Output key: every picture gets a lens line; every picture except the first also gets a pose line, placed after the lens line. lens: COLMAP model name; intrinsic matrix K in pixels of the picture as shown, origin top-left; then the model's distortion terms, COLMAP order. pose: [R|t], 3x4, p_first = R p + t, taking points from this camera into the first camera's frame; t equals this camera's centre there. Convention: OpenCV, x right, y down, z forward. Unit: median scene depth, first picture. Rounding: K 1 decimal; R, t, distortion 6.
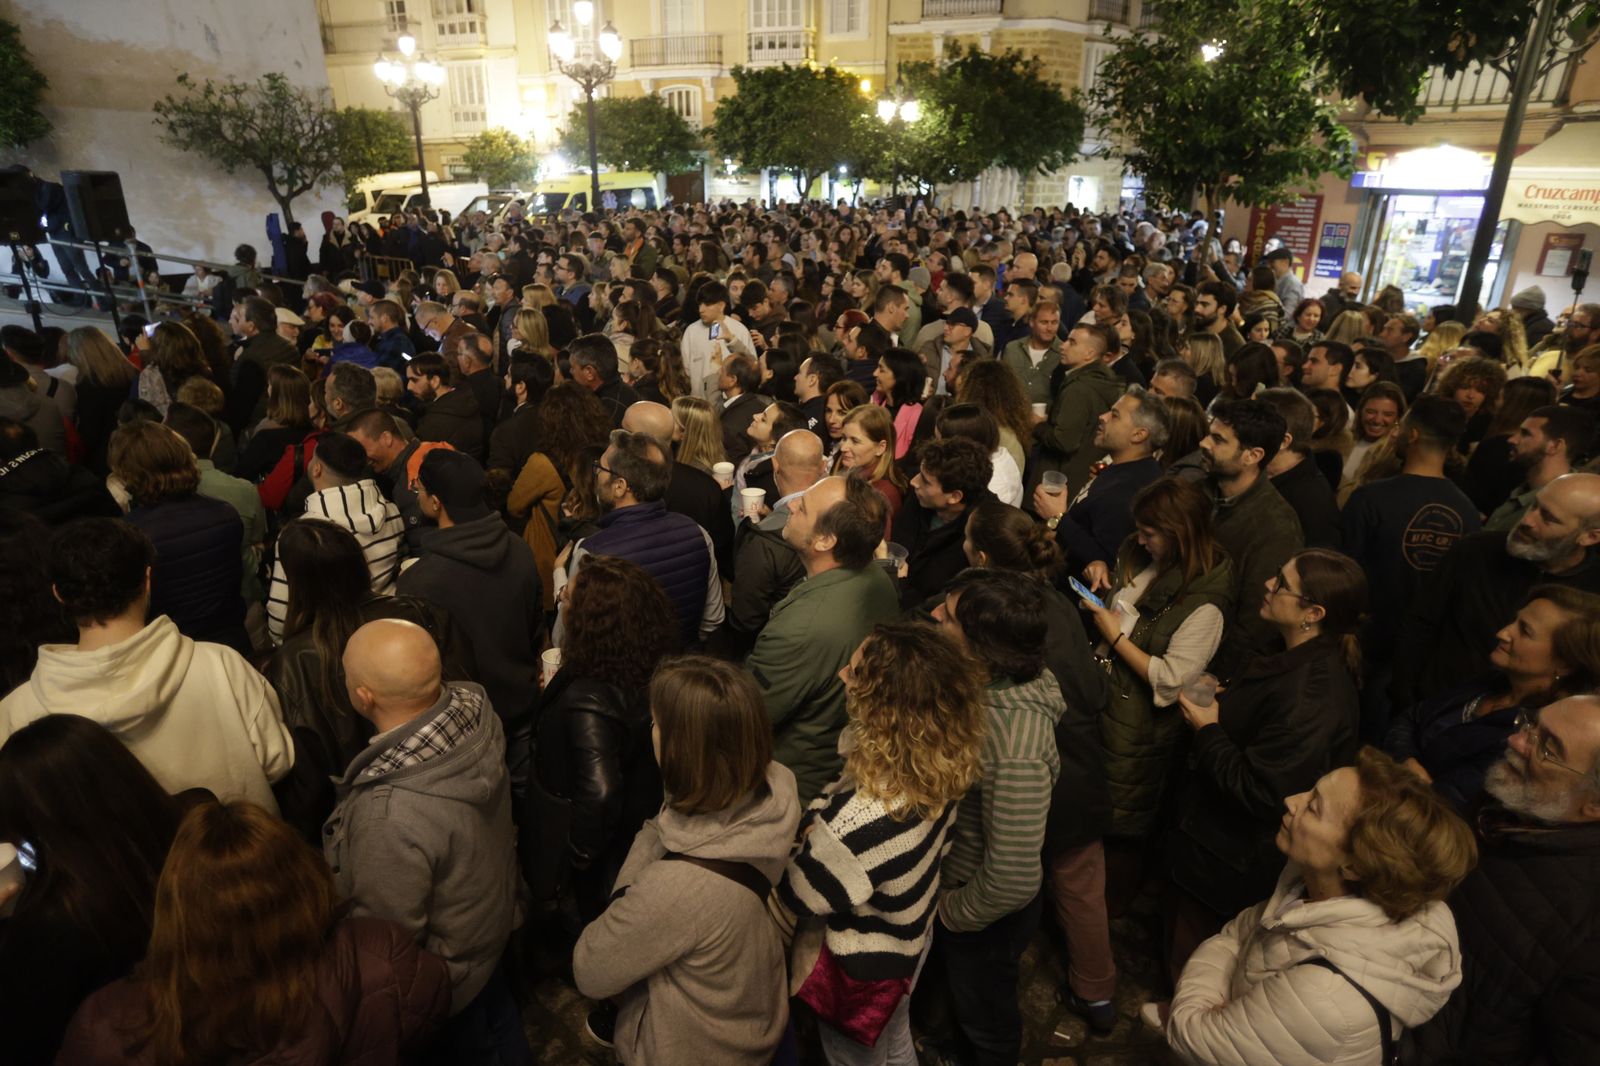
lens RADIAL K [[913.7, 0, 794.1], [0, 913.7, 529.2], [0, 0, 1]] dist [-0.069830, 0.052117]
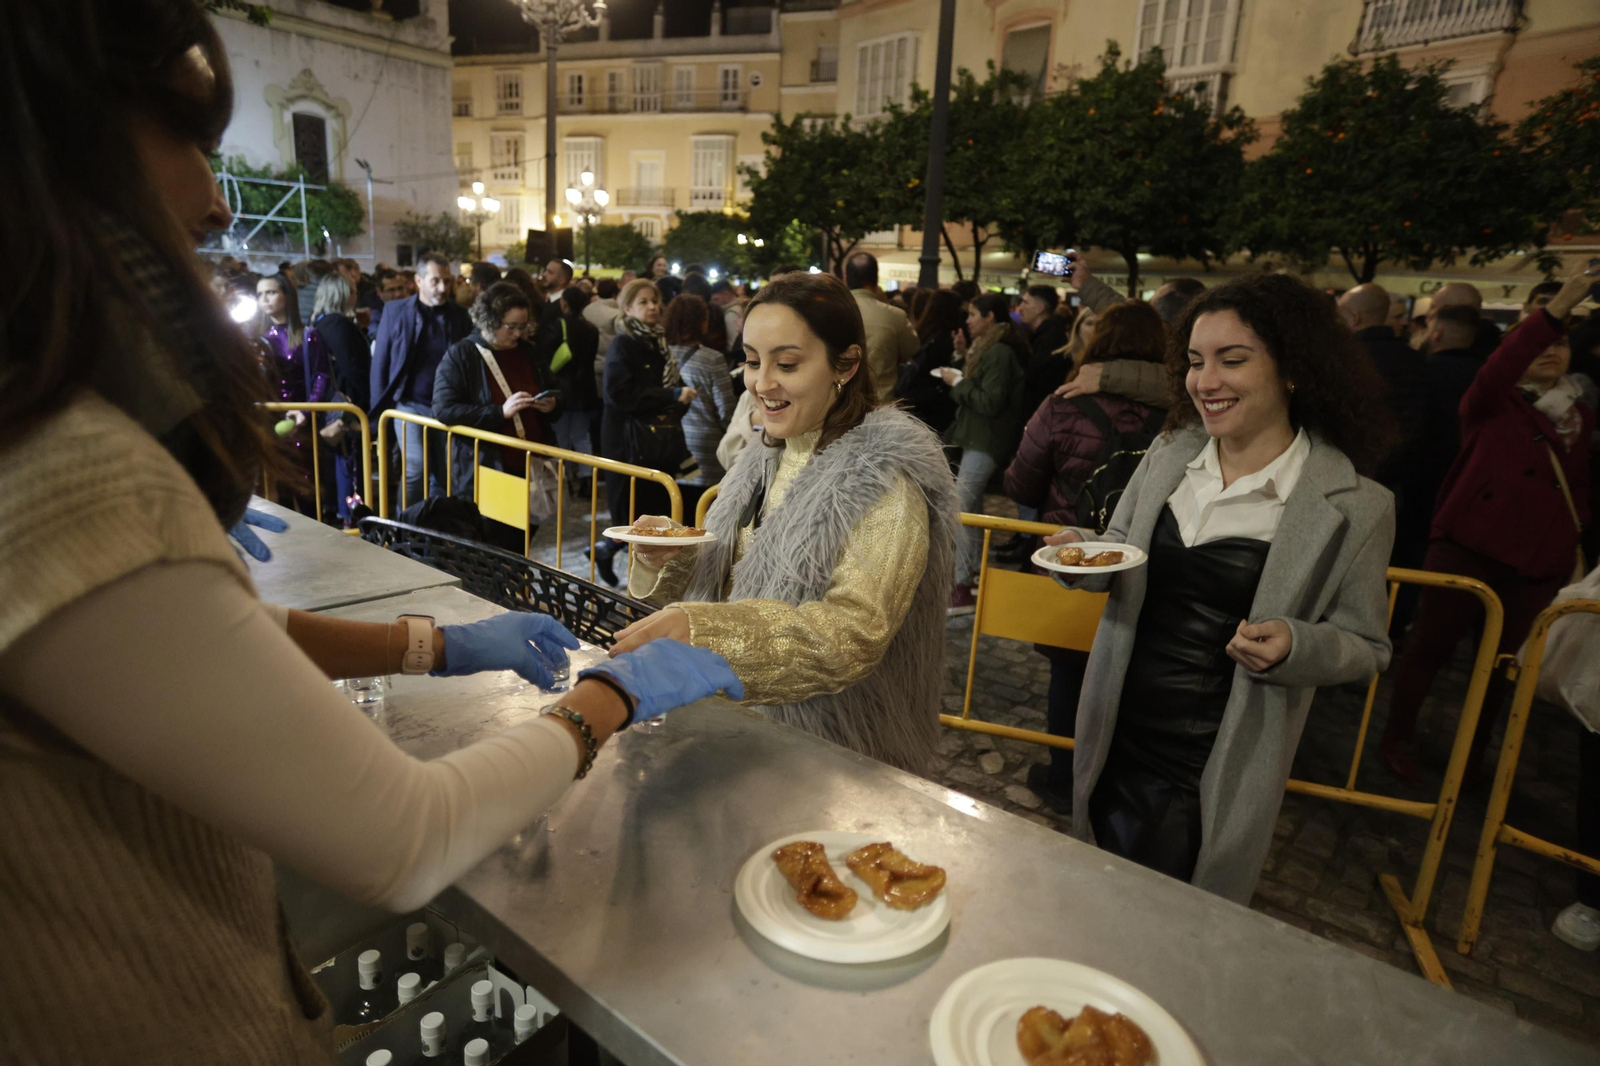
lens RADIAL K [[913.7, 0, 794.1], [0, 913.7, 529.2], [0, 0, 1]] dist [-0.069830, 0.052117]
pose [[0.999001, 0.041286, 0.017109, 0.144302], [-0.038879, 0.991667, -0.122823, 0.263867], [-0.022037, 0.122035, 0.992281, -0.584840]]
